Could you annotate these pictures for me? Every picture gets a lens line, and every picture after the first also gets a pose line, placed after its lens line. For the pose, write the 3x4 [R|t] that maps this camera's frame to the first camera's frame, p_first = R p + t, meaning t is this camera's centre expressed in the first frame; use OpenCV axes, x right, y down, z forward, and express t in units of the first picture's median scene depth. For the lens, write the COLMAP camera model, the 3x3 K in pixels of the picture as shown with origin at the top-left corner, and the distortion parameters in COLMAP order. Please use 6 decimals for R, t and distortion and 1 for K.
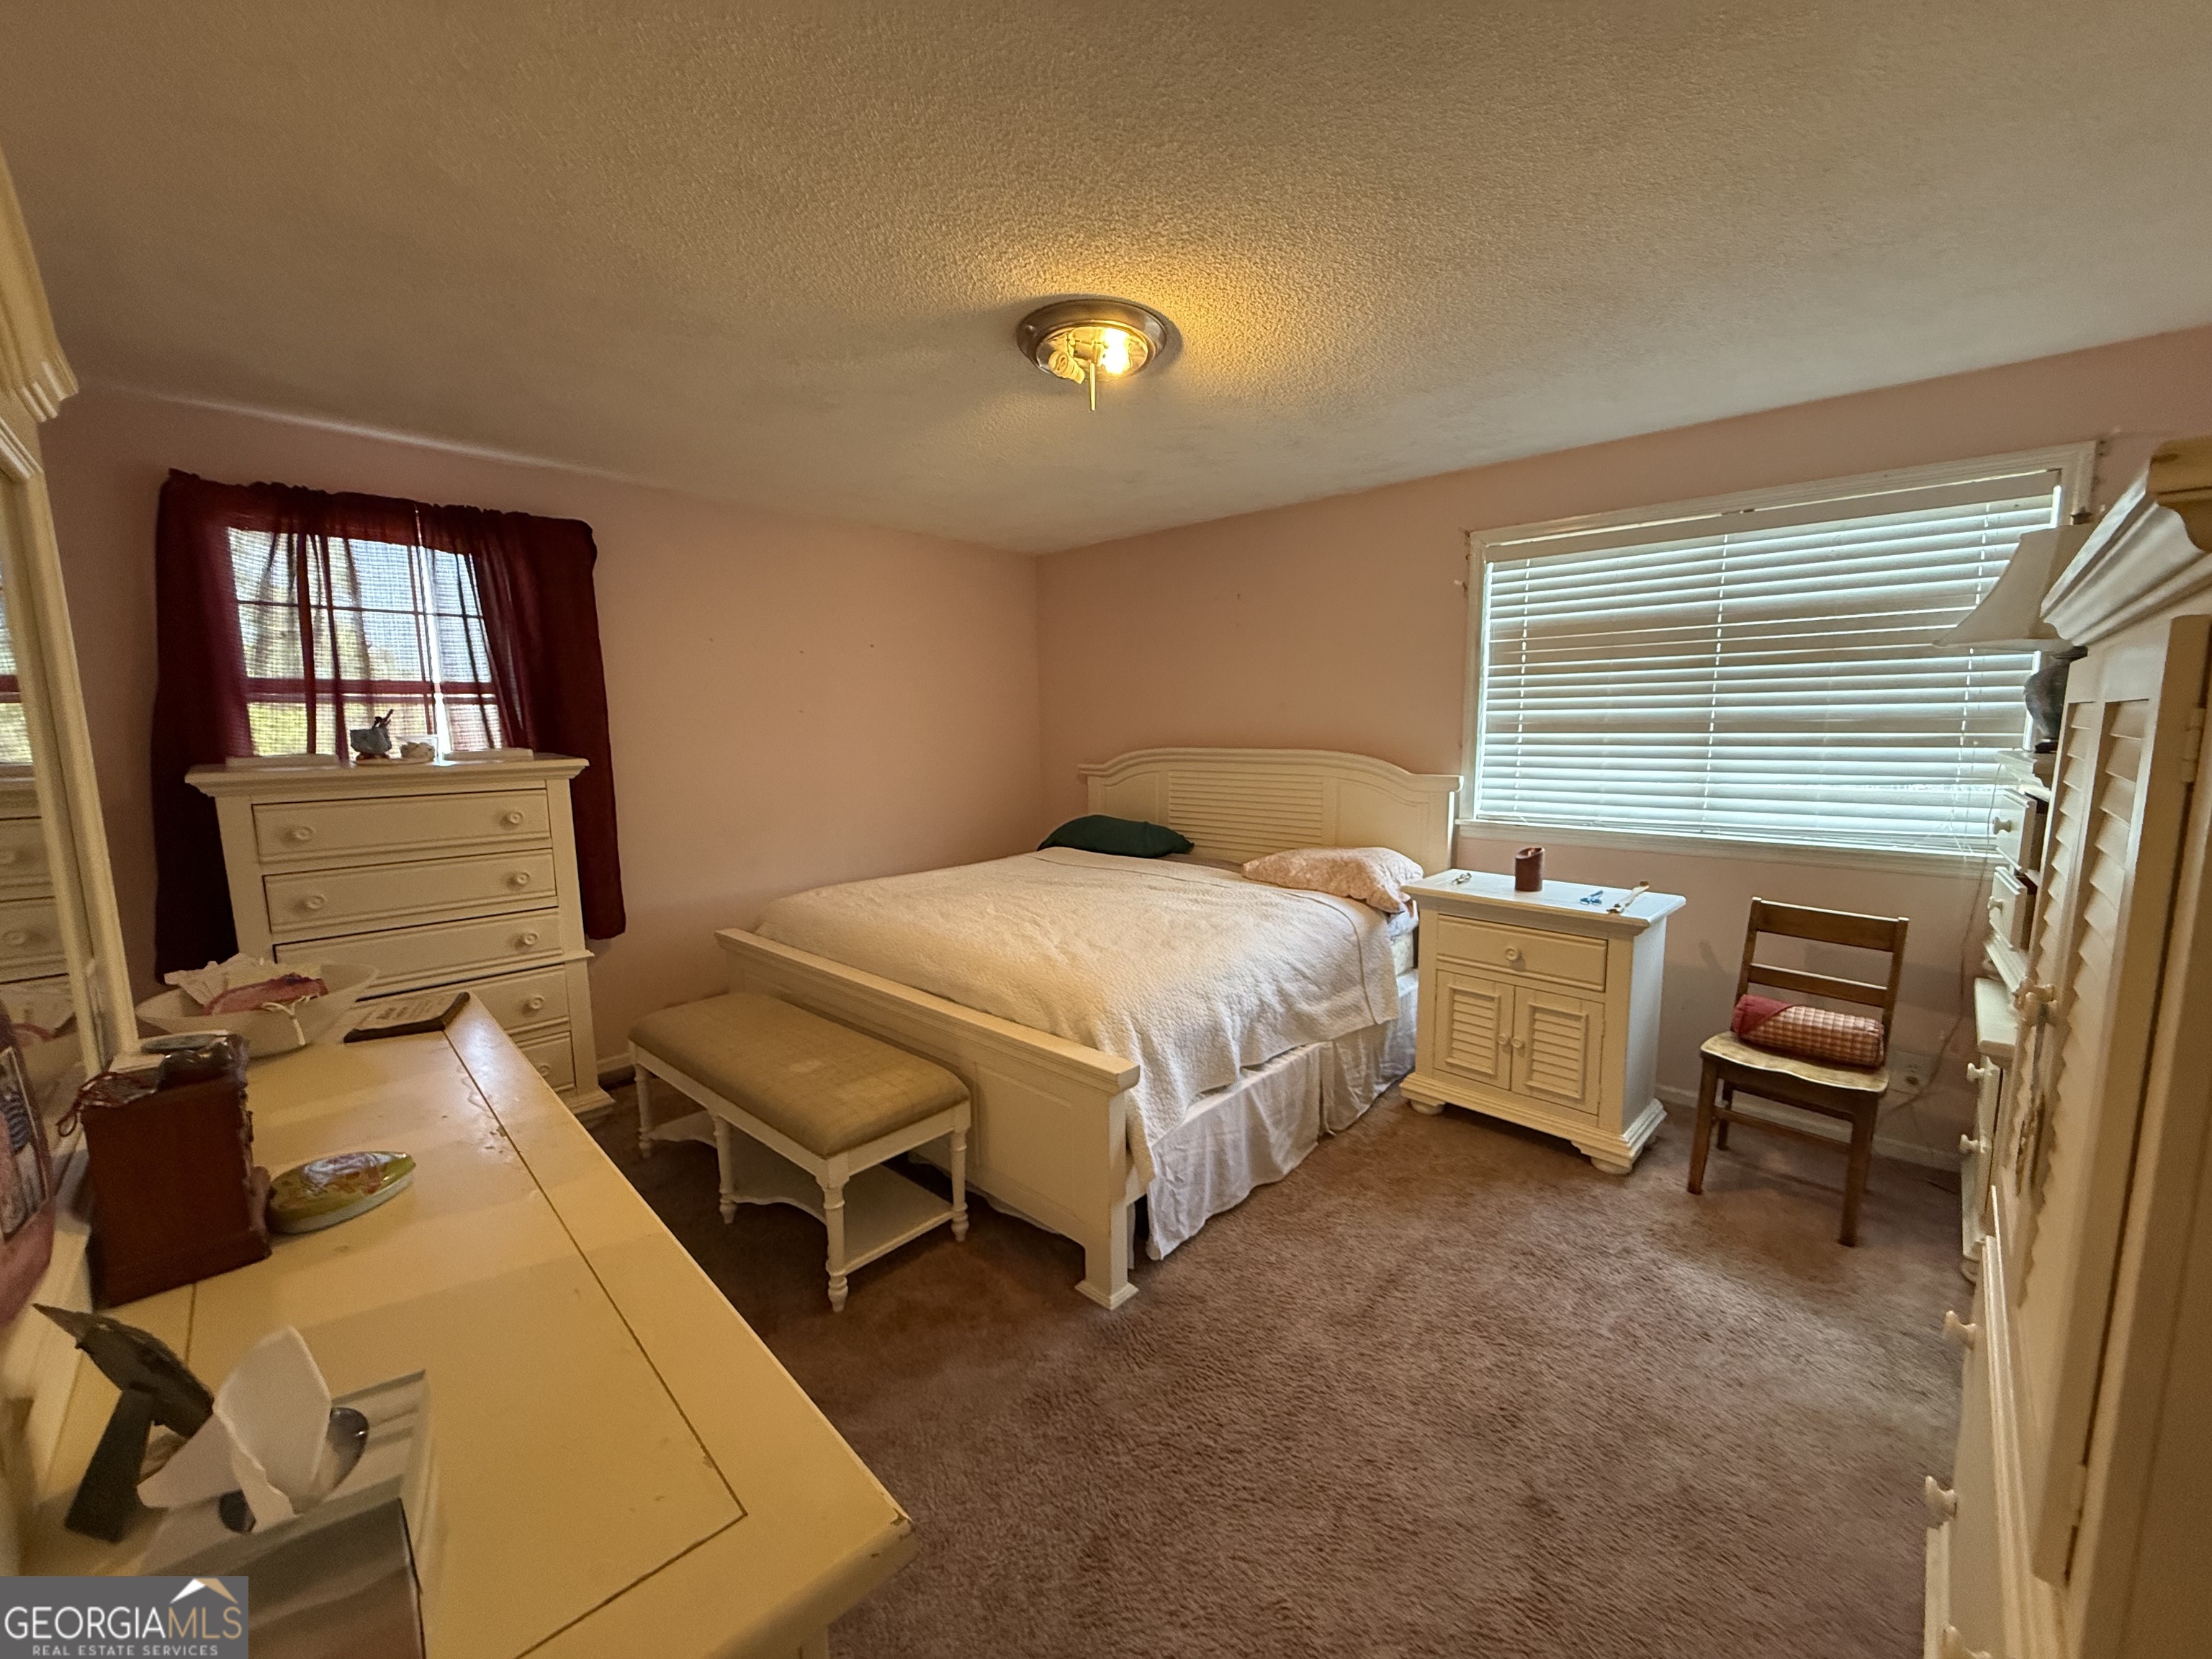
lens RADIAL K [[883.7, 0, 1094.4], [0, 883.7, 828.1], [0, 0, 1]] dist [-0.003821, 0.001241]
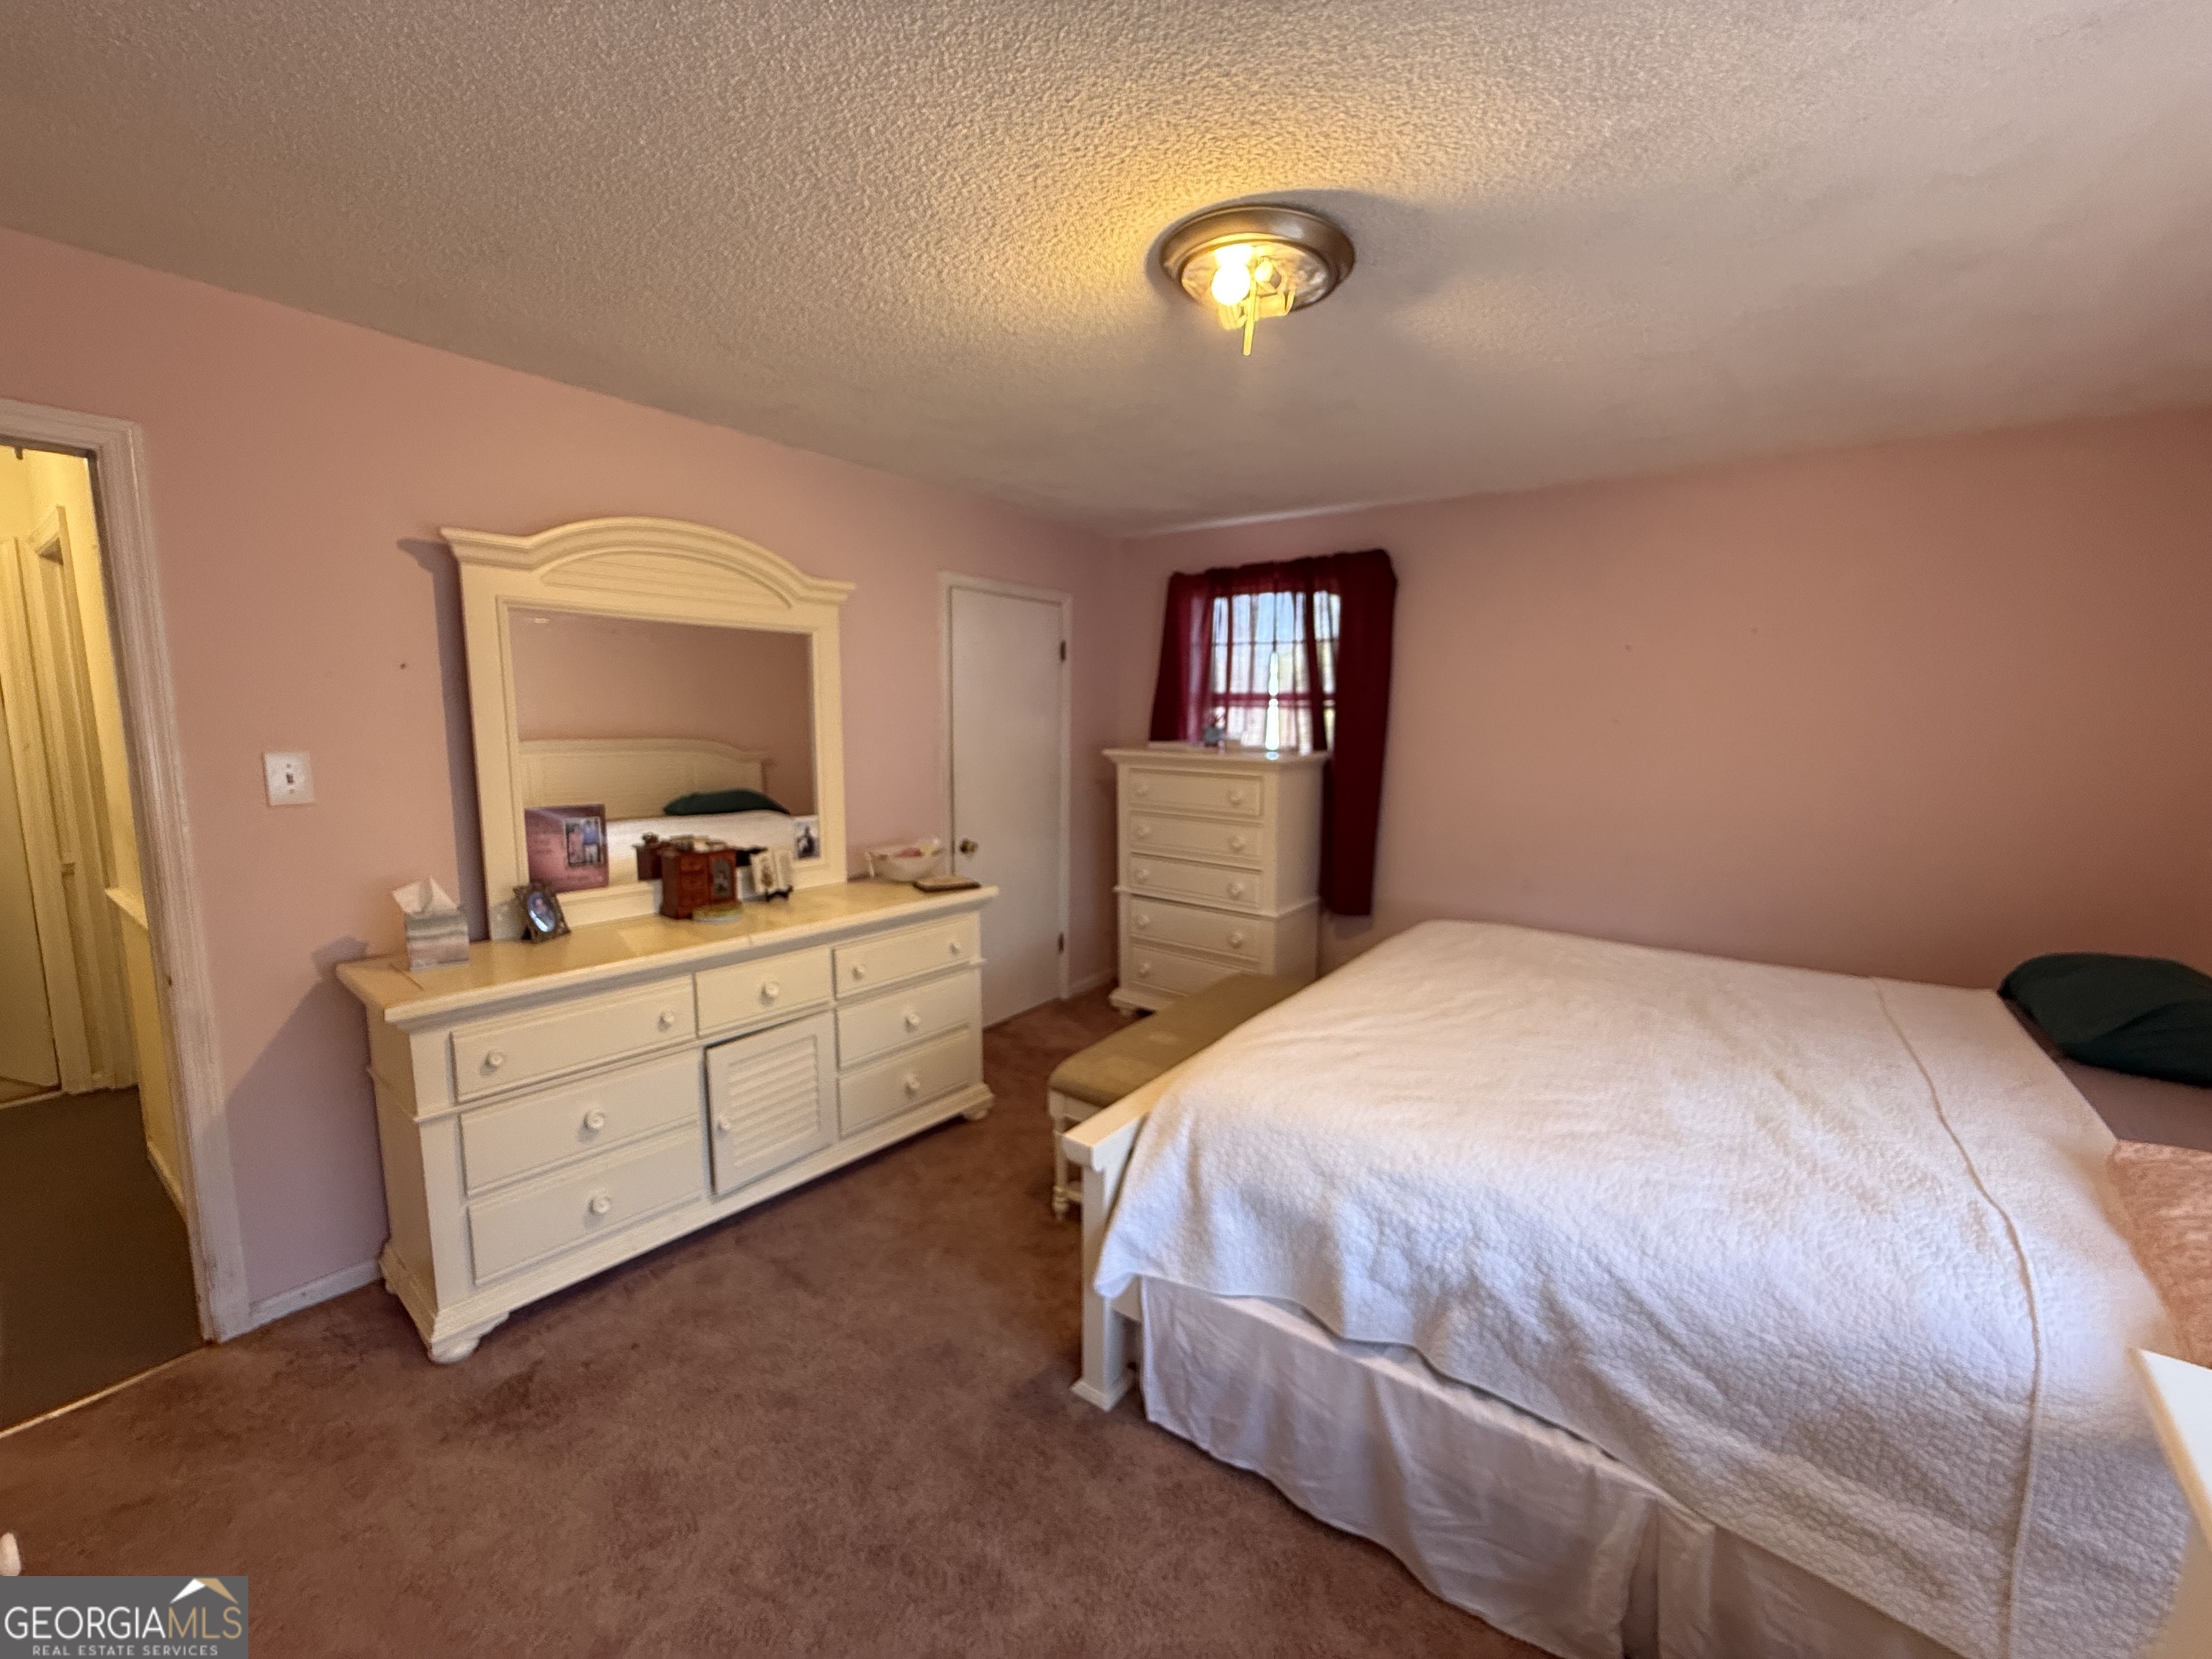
lens RADIAL K [[883.7, 0, 1094.5], [0, 883.7, 828.1], [0, 0, 1]] dist [-0.003821, 0.001241]
pose [[0.109863, 0.145047, -0.983306, 0.646723], [-0.135307, 0.982268, 0.129776, -0.113237], [0.984694, 0.118790, 0.127541, 0.650213]]
